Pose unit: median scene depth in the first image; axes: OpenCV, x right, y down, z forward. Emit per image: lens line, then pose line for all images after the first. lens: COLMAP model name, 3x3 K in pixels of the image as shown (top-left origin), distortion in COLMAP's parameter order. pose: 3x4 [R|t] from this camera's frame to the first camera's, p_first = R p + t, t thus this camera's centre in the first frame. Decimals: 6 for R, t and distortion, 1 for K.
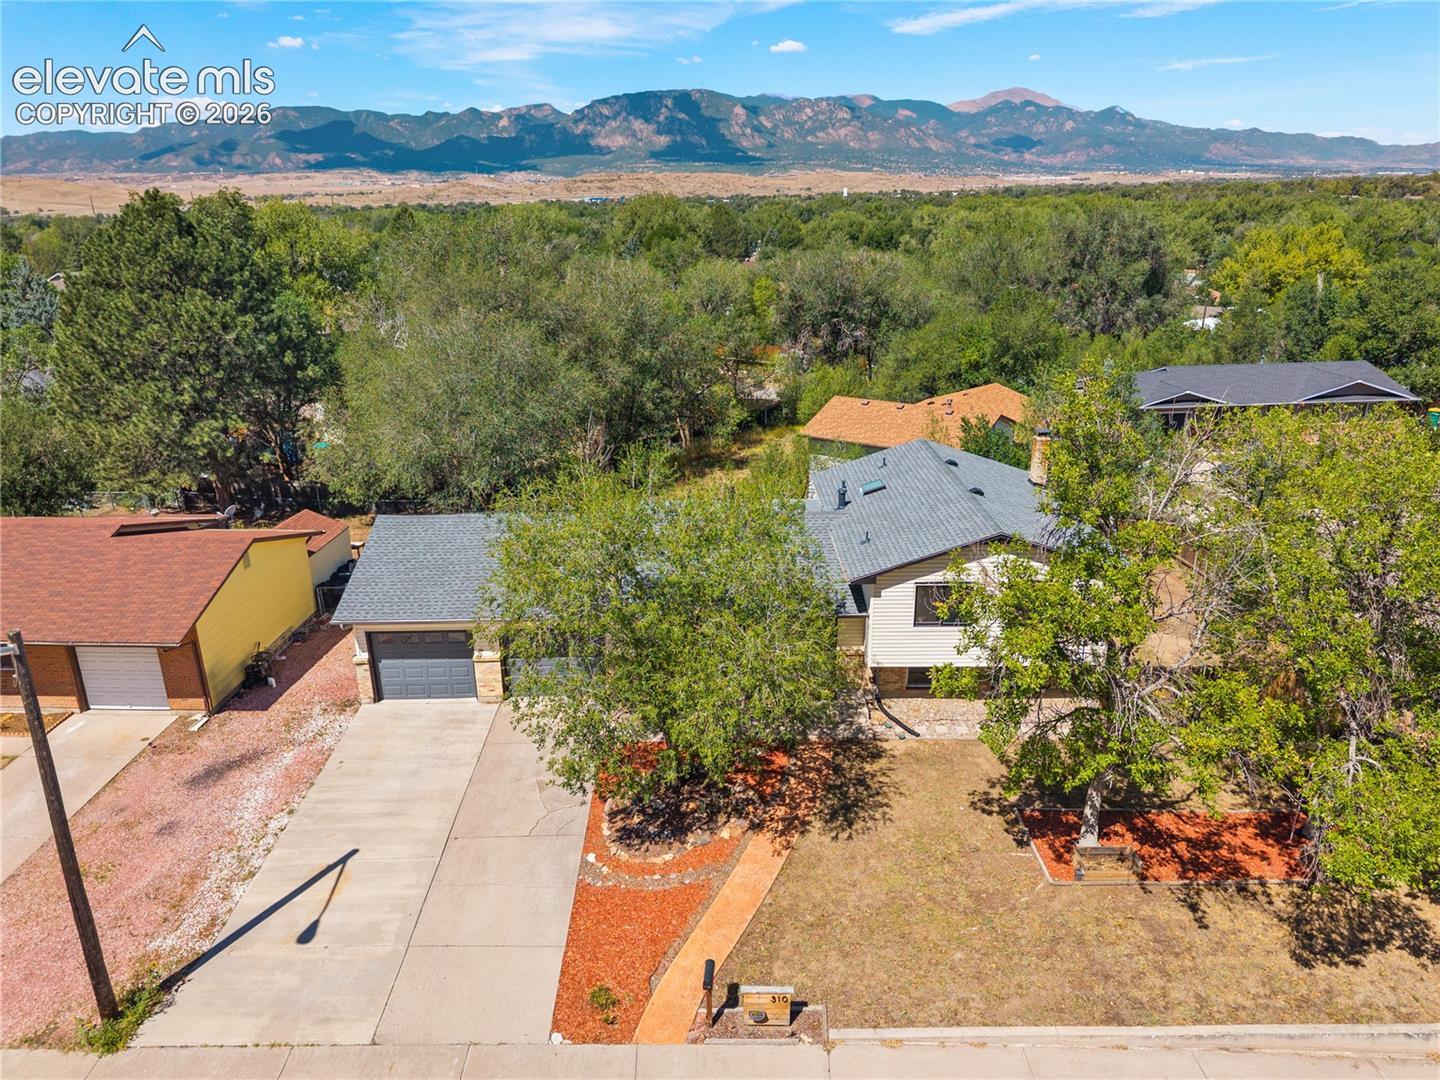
lens RADIAL K [[991.2, 0, 720.0], [0, 991.2, 540.0], [0, 0, 1]] dist [0.010637, -0.005770]
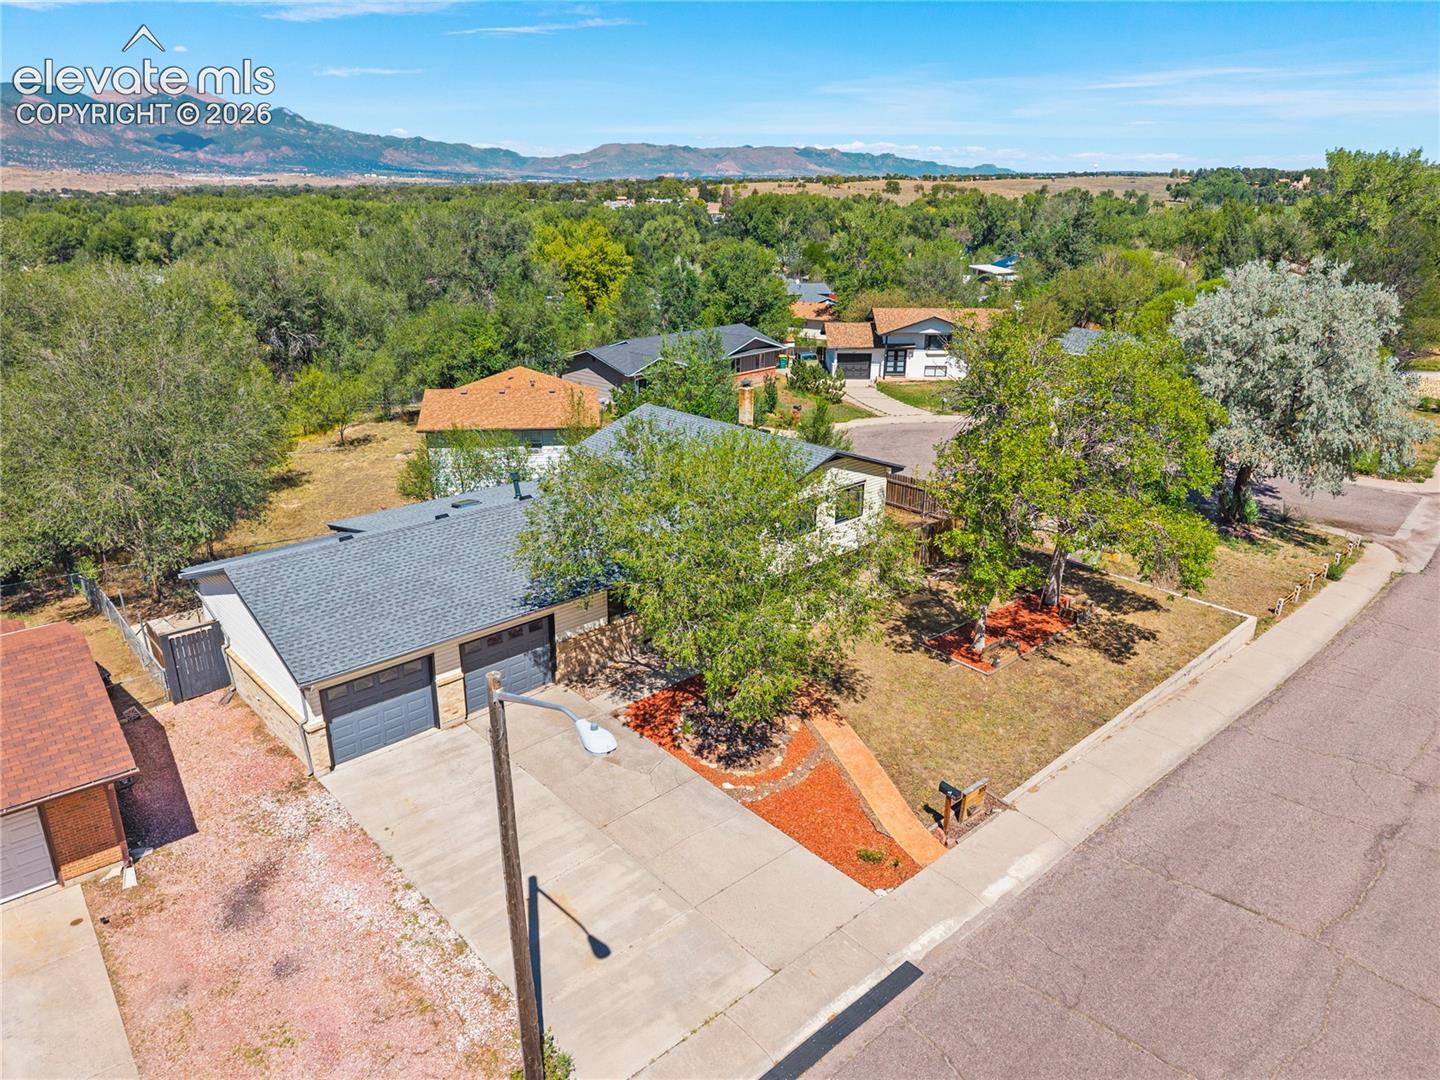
lens RADIAL K [[979.5, 0, 720.0], [0, 979.5, 540.0], [0, 0, 1]] dist [0.026063, -0.025028]
pose [[0.739350, -0.216528, 0.637556, -0.710107], [0.216012, 0.973109, 0.079988, -0.030657], [-0.637730, 0.078581, 0.766241, 0.142095]]
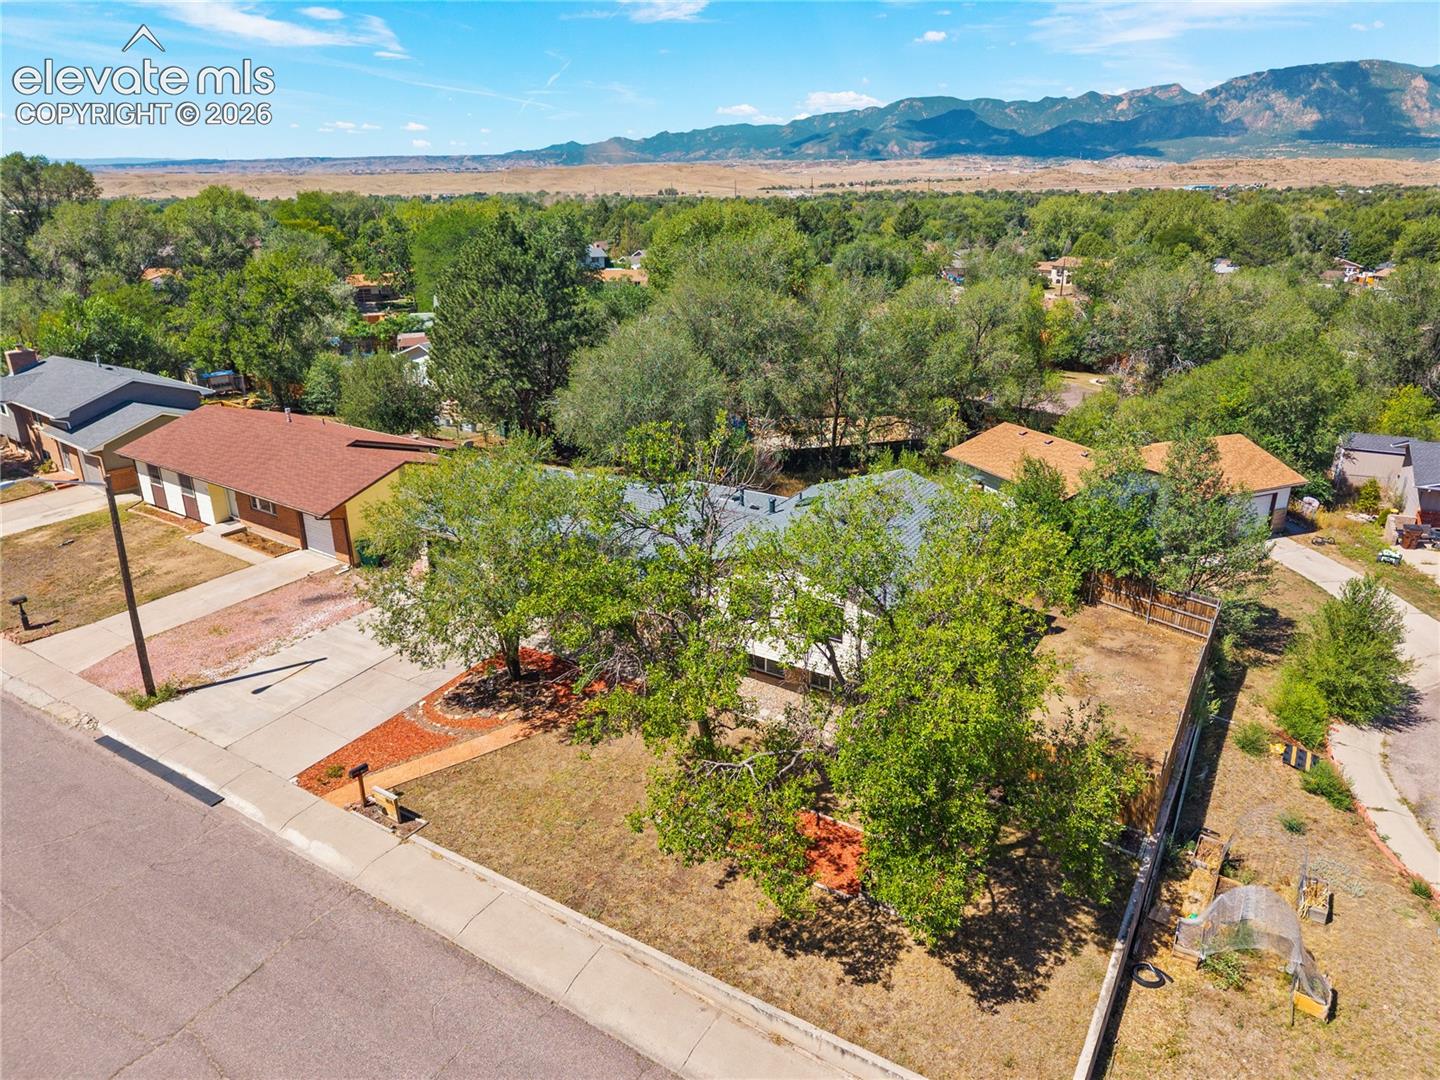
lens RADIAL K [[966.2, 0, 720.0], [0, 966.2, 540.0], [0, 0, 1]] dist [0.011678, -0.006411]
pose [[0.846100, 0.194300, -0.496349, 0.841835], [-0.183837, 0.980431, 0.070422, -0.092357], [0.500319, 0.031663, 0.865262, -0.027628]]
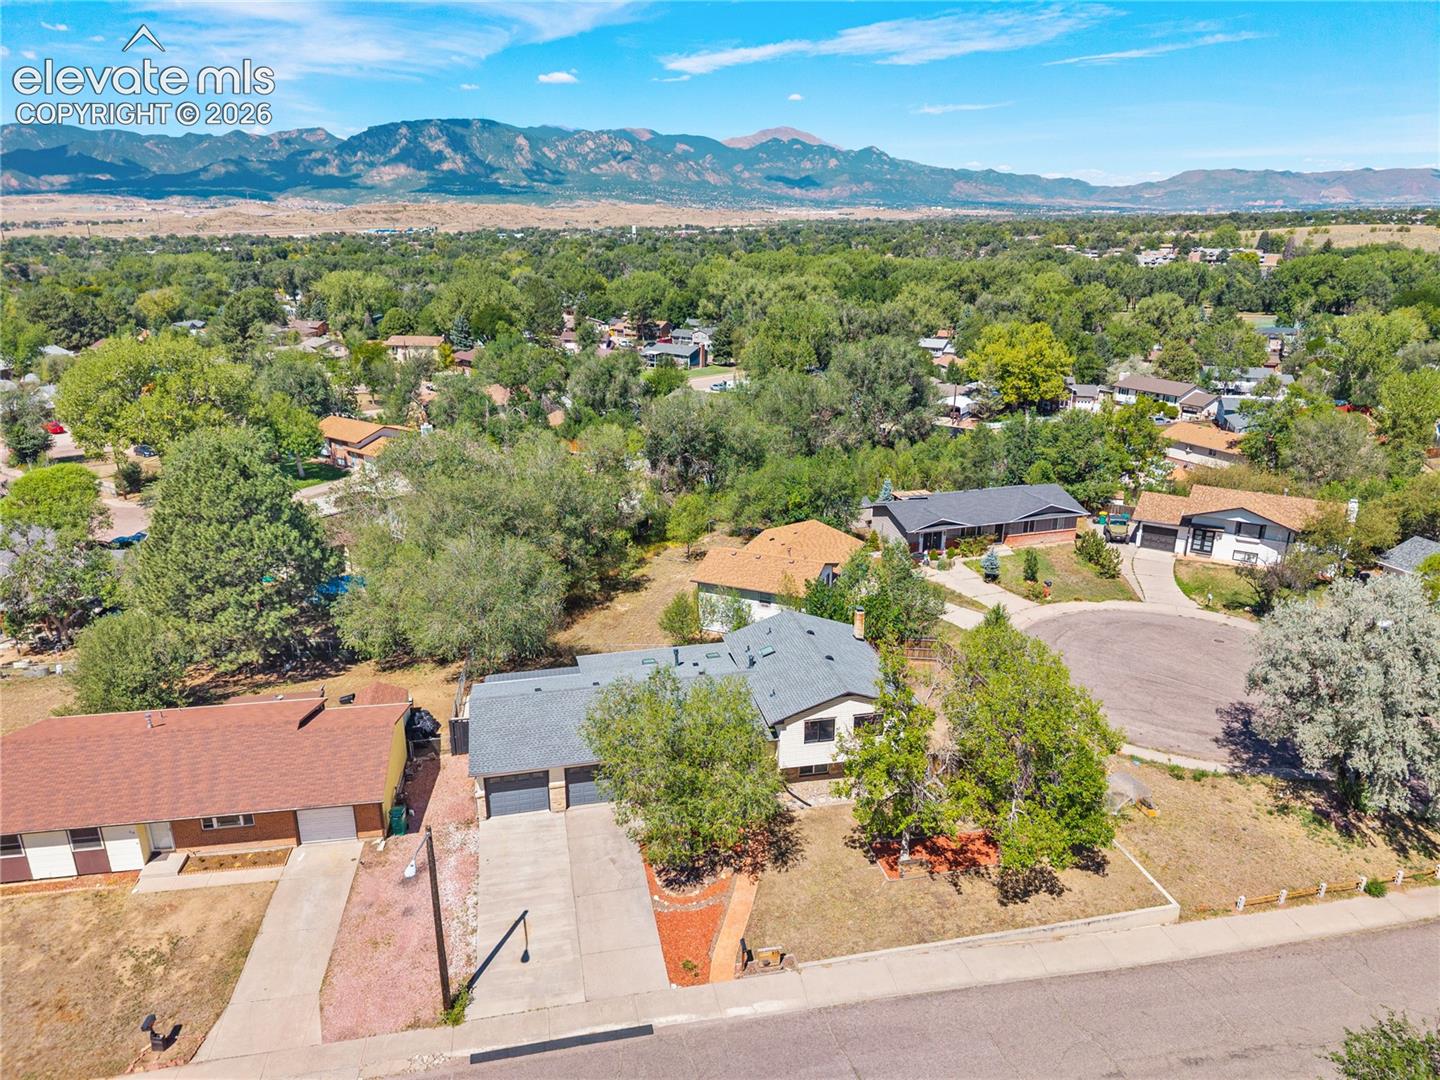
lens RADIAL K [[966.2, 0, 720.0], [0, 966.2, 540.0], [0, 0, 1]] dist [0.011678, -0.006411]
pose [[0.978718, -0.055073, 0.197683, -0.310912], [0.058733, 0.998193, -0.012694, -0.300690], [-0.196627, 0.024034, 0.980184, -0.771814]]
